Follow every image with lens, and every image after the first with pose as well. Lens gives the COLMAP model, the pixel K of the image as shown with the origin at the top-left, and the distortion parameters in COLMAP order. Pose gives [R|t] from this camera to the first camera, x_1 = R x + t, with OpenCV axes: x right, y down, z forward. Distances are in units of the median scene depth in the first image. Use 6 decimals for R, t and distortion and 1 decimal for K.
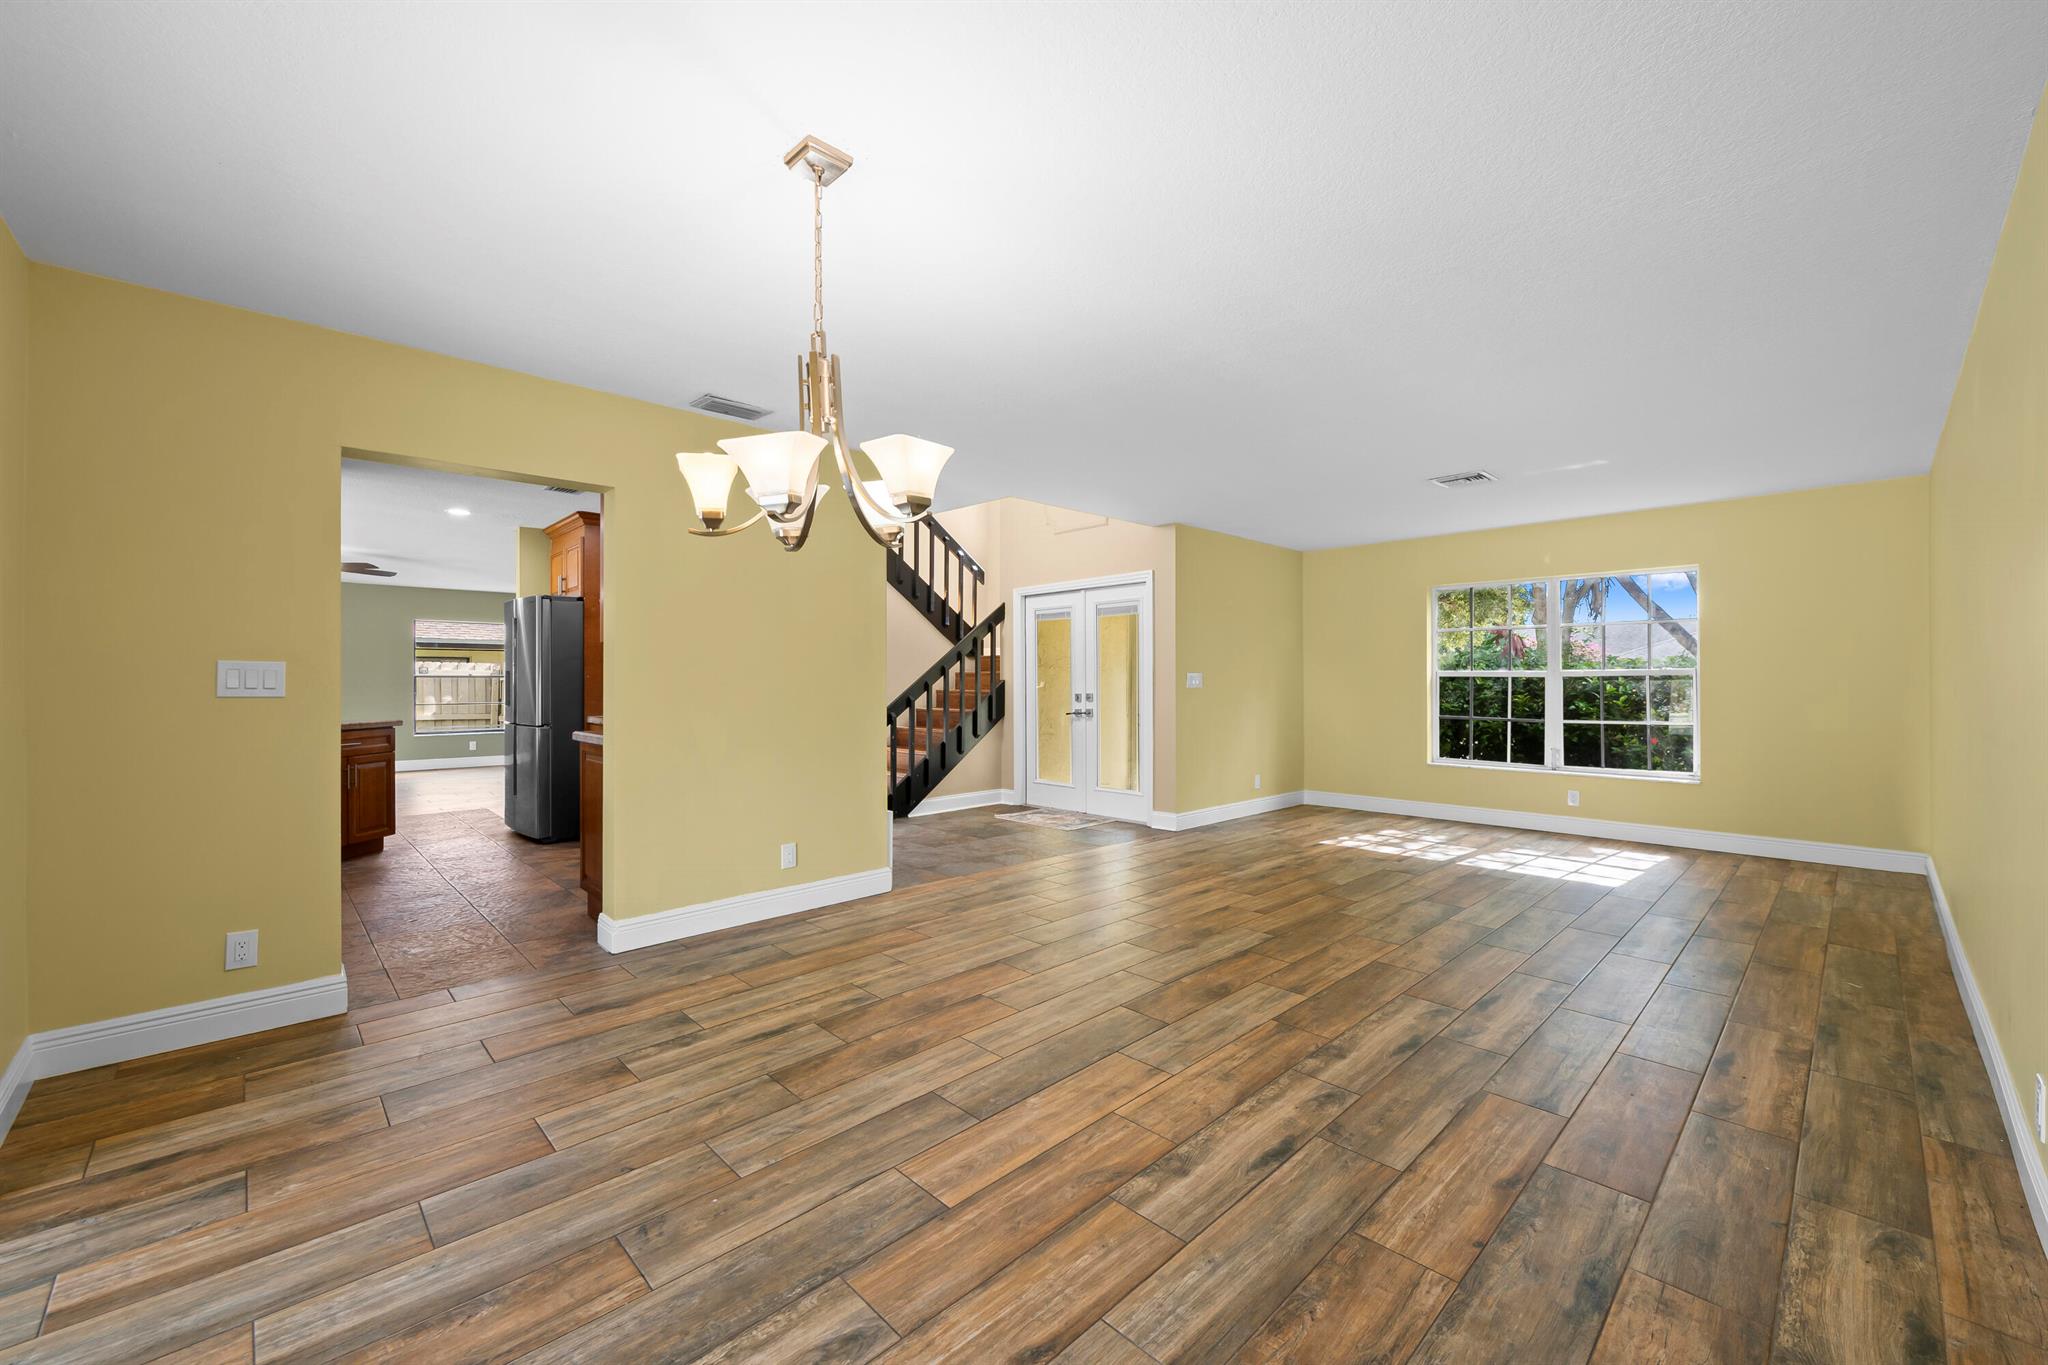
lens RADIAL K [[813.2, 0, 1032.8], [0, 813.2, 681.7], [0, 0, 1]] dist [0.000266, -0.002972]
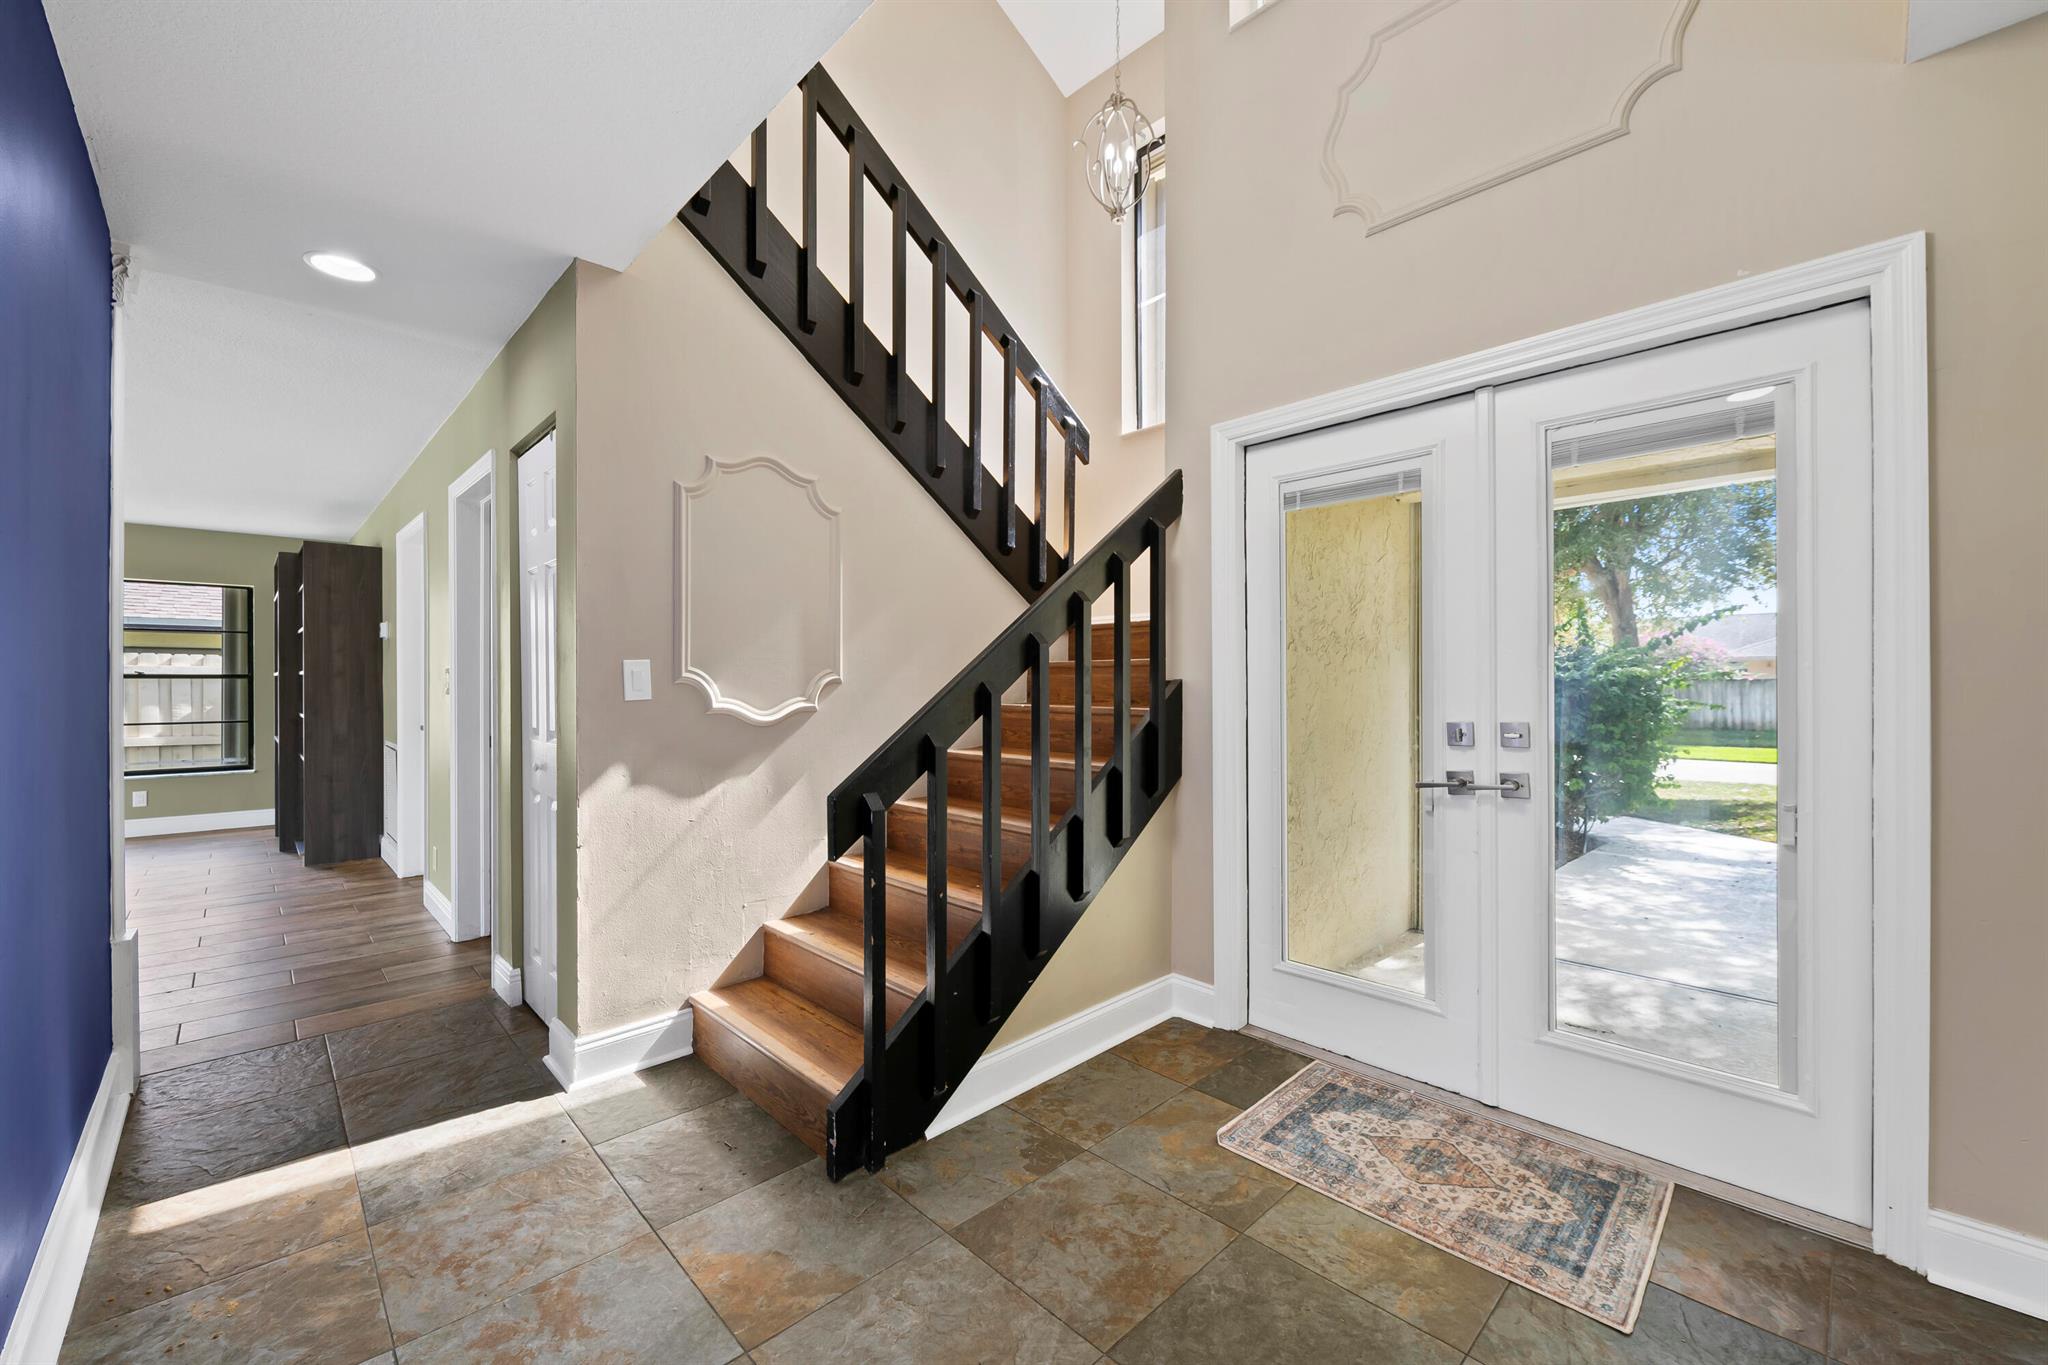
lens RADIAL K [[813.2, 0, 1034.6], [0, 813.2, 690.1], [0, 0, 1]] dist [0.000266, -0.002972]
pose [[0.999998, -0.000816, -0.001860, -0.135865], [0.000829, 0.999977, 0.006692, -0.000246], [0.001855, -0.006694, 0.999976, 0.853308]]
